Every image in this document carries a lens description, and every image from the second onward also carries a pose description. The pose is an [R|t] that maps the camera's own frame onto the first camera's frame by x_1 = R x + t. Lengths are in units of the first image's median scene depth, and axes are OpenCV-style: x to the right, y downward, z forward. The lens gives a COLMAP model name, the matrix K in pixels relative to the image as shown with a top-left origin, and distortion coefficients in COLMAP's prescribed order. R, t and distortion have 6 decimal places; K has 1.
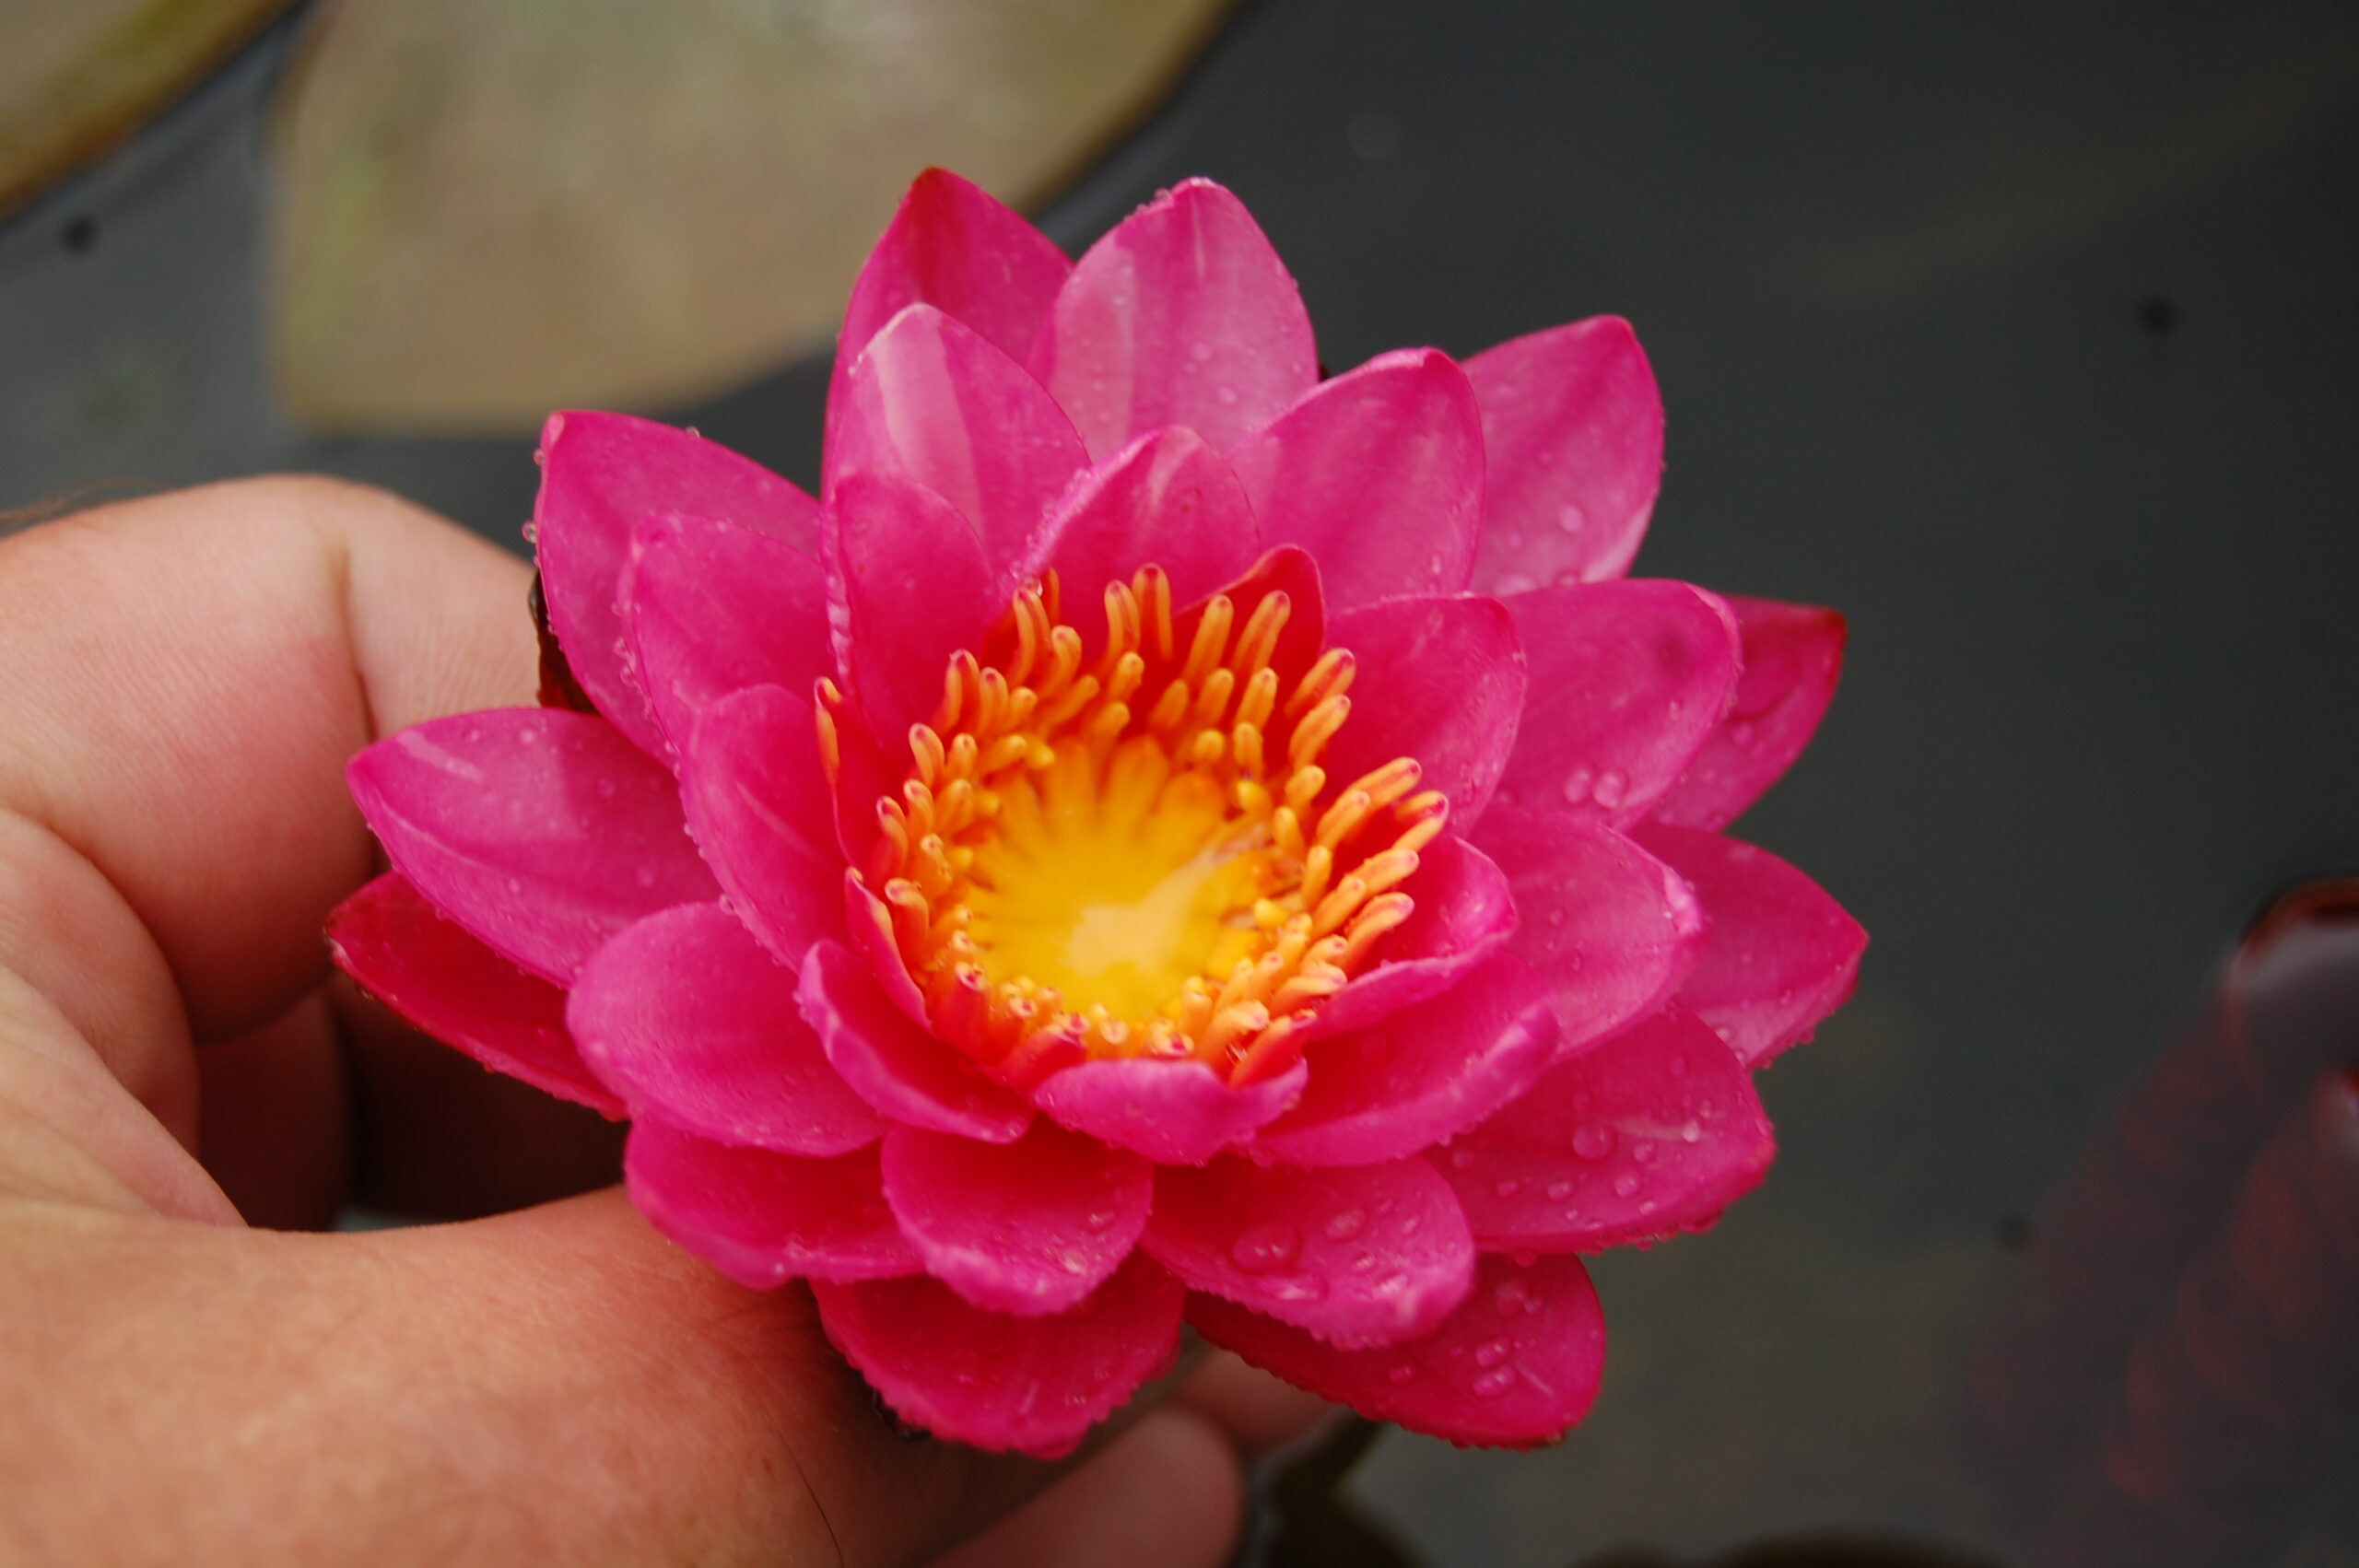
lens RADIAL K [[5375.5, 0, 1179.5], [0, 5375.5, 784.0], [0, 0, 1]] dist [-0.092424, -0.223180]
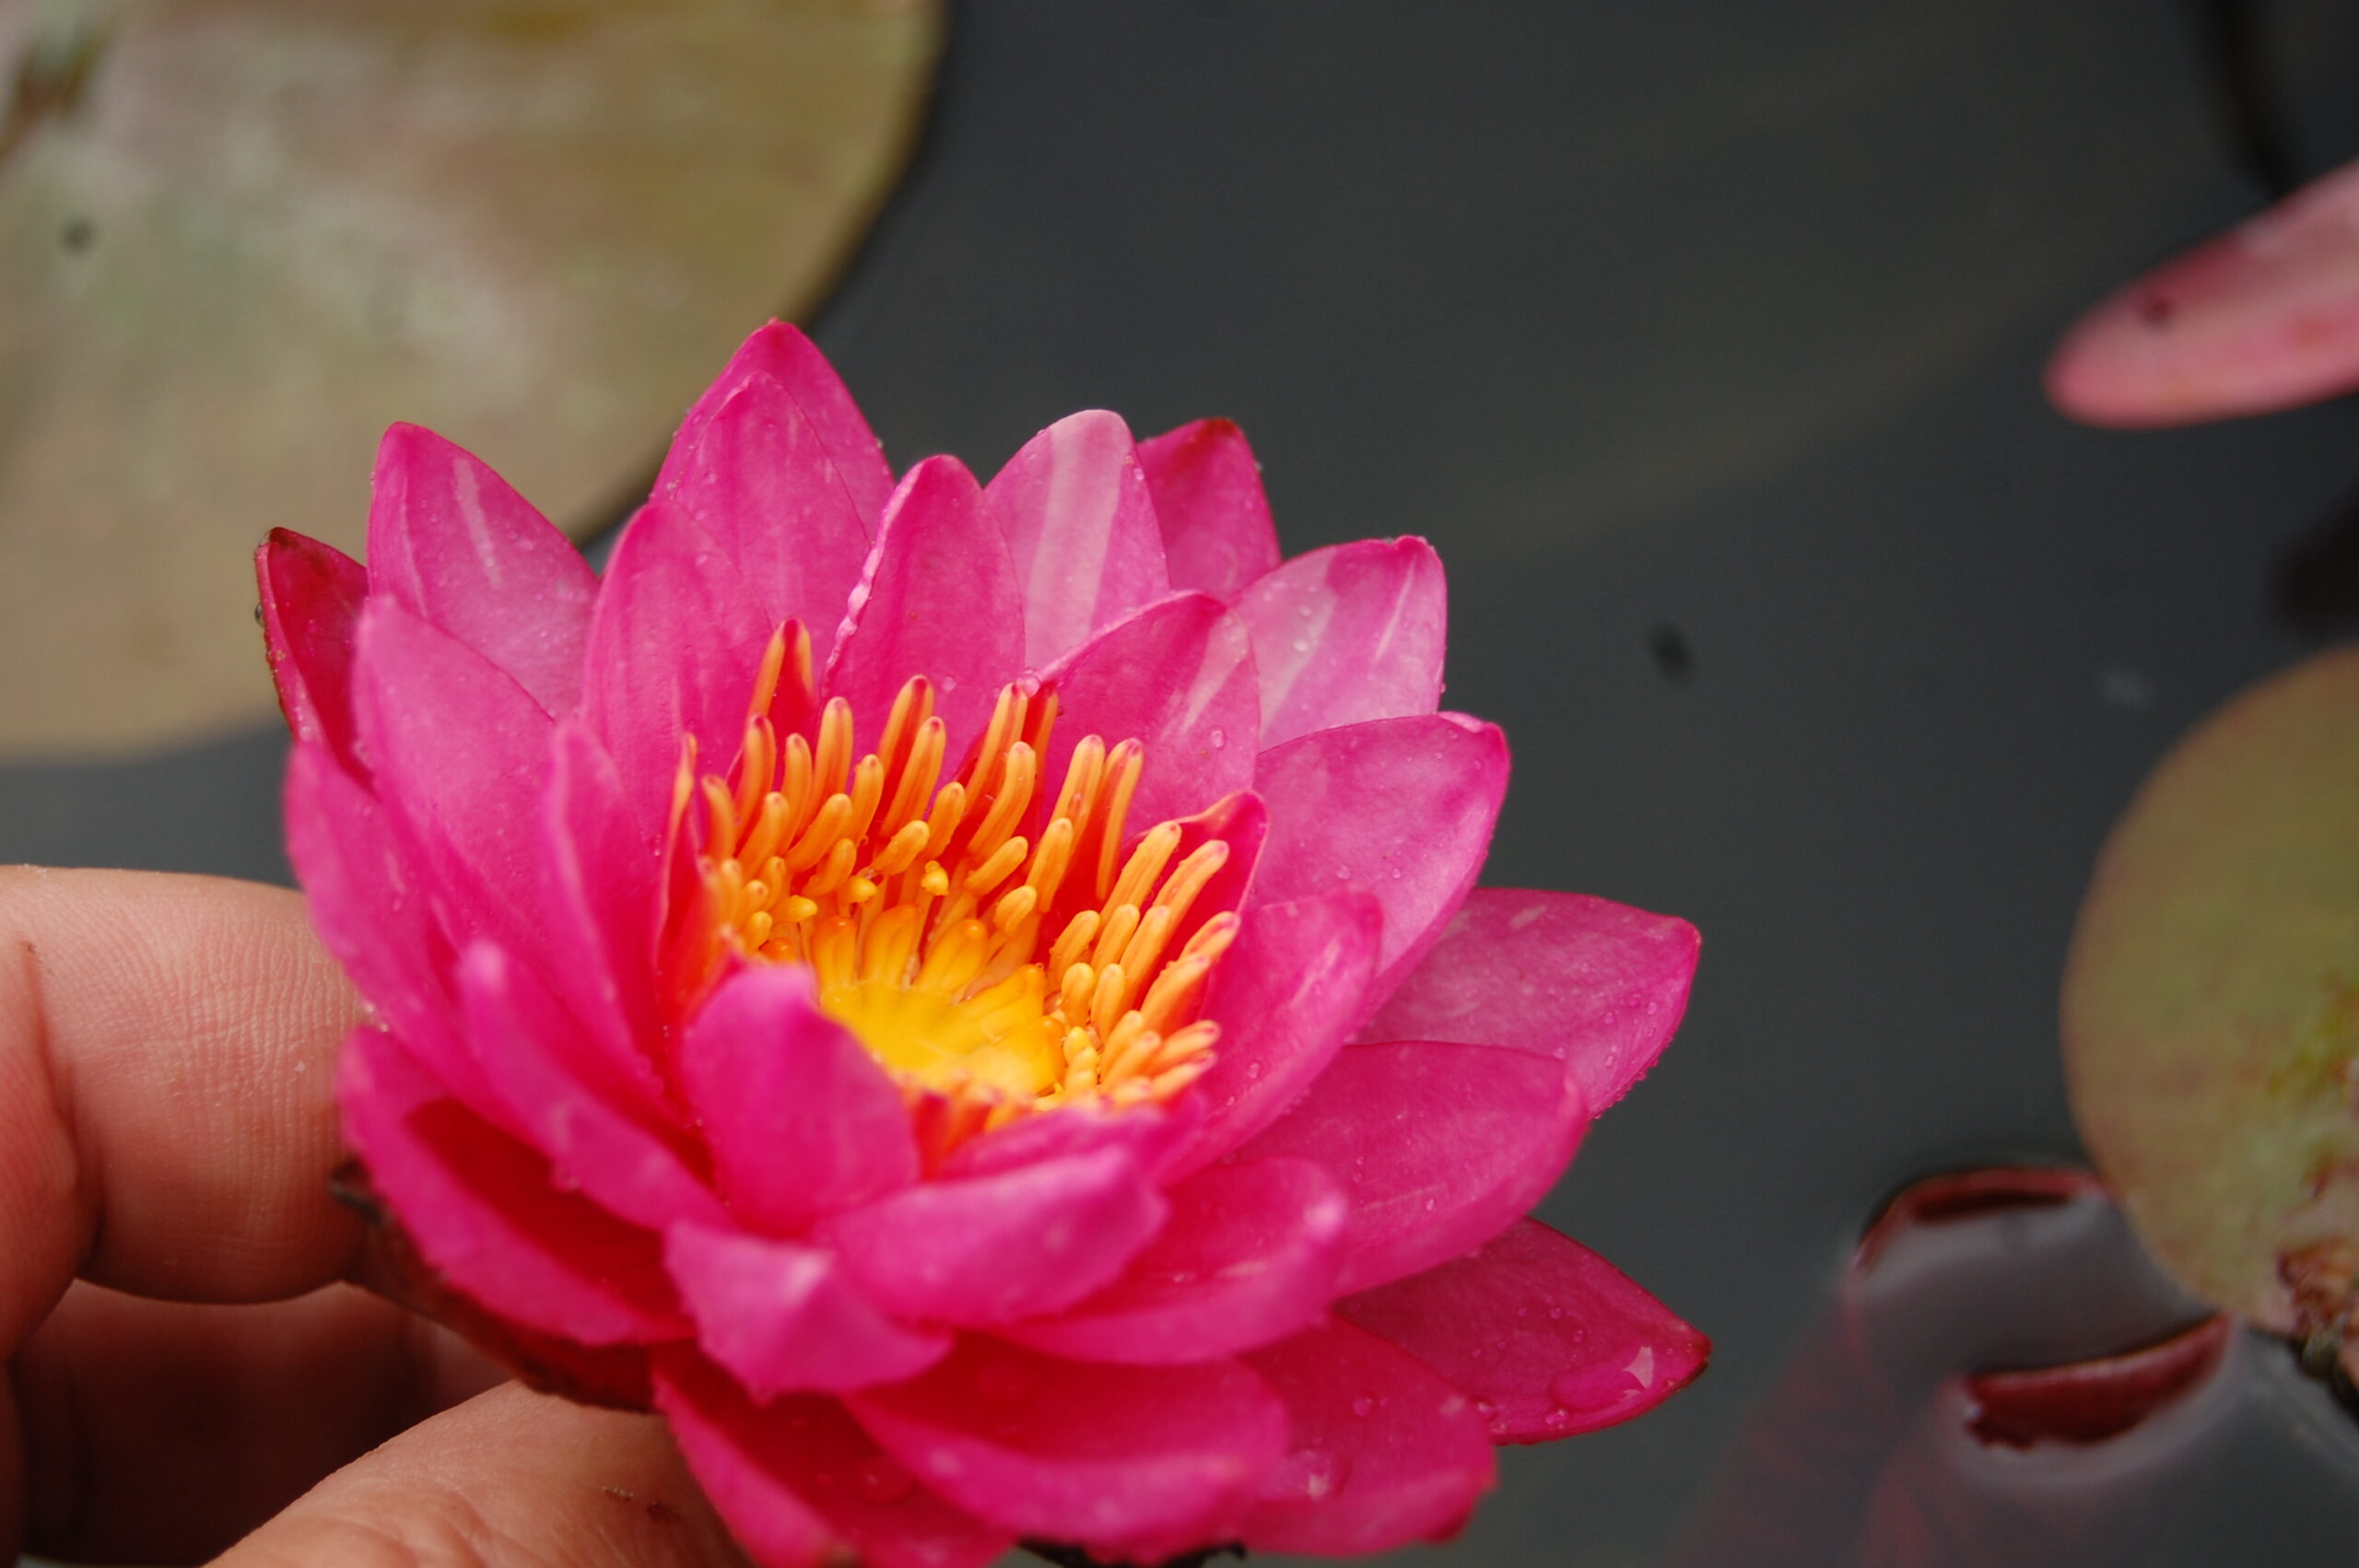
lens RADIAL K [[5375.5, 0, 1179.5], [0, 5375.5, 784.0], [0, 0, 1]] dist [-0.092424, -0.223180]
pose [[0.771068, 0.524216, -0.361458, 0.355116], [-0.633868, 0.685893, -0.357438, 0.306470], [0.060547, 0.504726, 0.861154, 0.161113]]
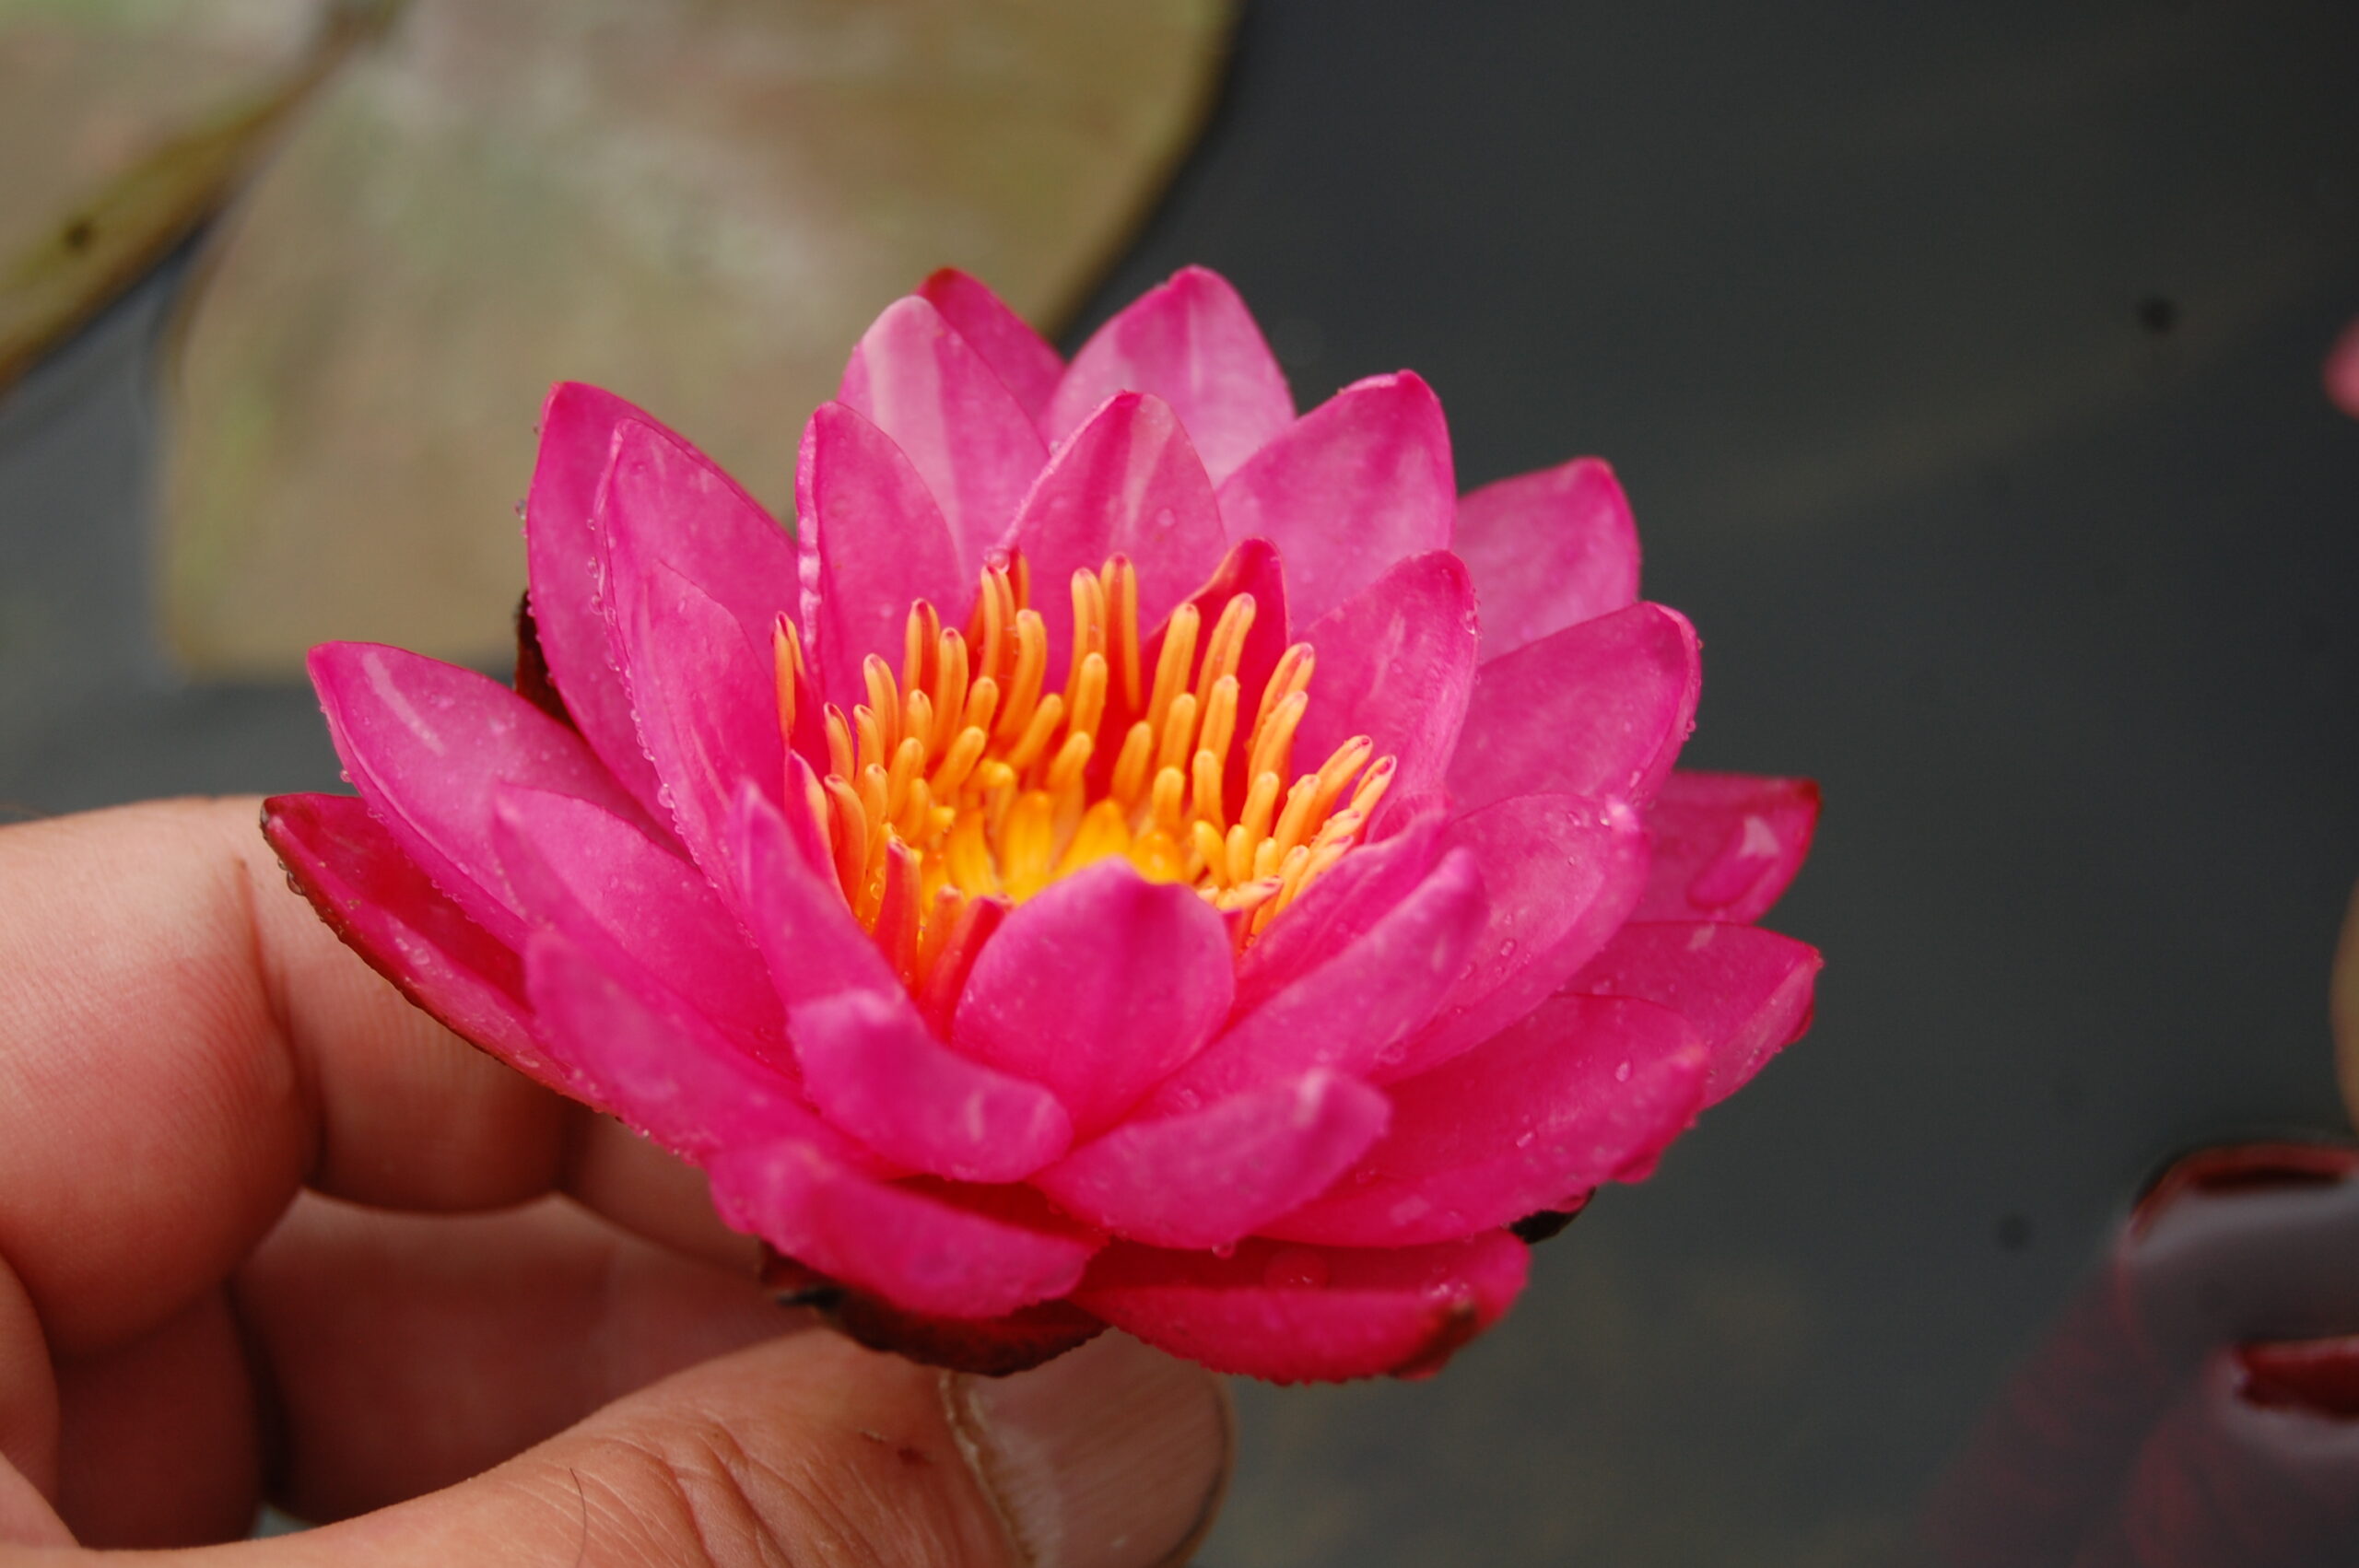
lens RADIAL K [[5375.5, 0, 1179.5], [0, 5375.5, 784.0], [0, 0, 1]] dist [-0.092424, -0.223180]
pose [[0.997119, 0.049397, -0.057568, 0.066298], [-0.070034, 0.891051, -0.448469, 0.450398], [0.029143, 0.451208, 0.891943, 0.110555]]
